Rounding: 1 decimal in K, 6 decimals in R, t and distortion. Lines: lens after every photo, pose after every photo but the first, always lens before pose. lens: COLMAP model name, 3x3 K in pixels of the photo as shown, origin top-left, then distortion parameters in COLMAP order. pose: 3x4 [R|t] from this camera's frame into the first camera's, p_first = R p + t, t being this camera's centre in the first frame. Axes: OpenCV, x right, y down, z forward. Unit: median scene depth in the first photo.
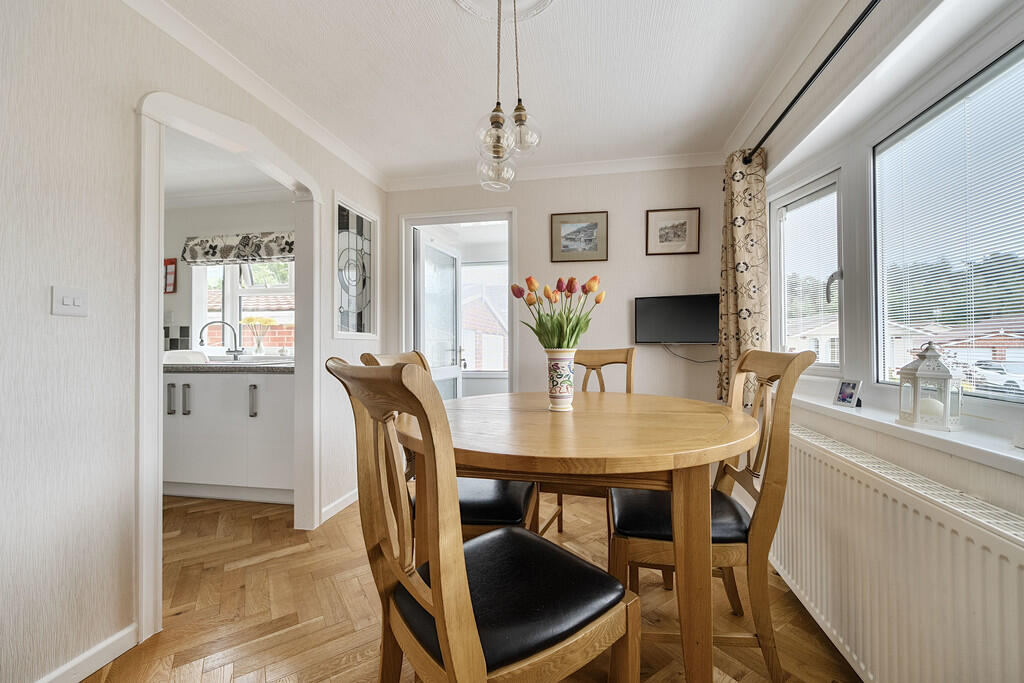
lens RADIAL K [[403.4, 0, 534.6], [0, 403.4, 340.7], [0, 0, 1]] dist [-0.014022, -0.000009]
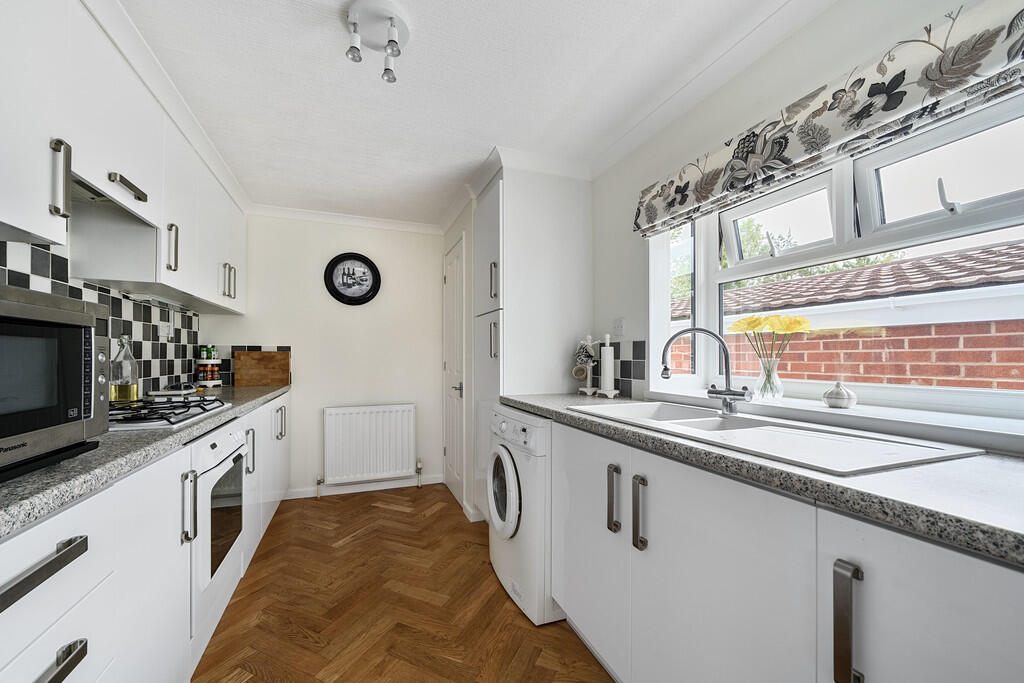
lens RADIAL K [[400.4, 0, 505.6], [0, 400.4, 357.0], [0, 0, 1]] dist [-0.000265, 0.000222]
pose [[0.496616, 0.005687, -0.867951, -0.464617], [0.005617, 0.999937, 0.009765, -0.019452], [0.867952, -0.009725, 0.496553, 0.538845]]
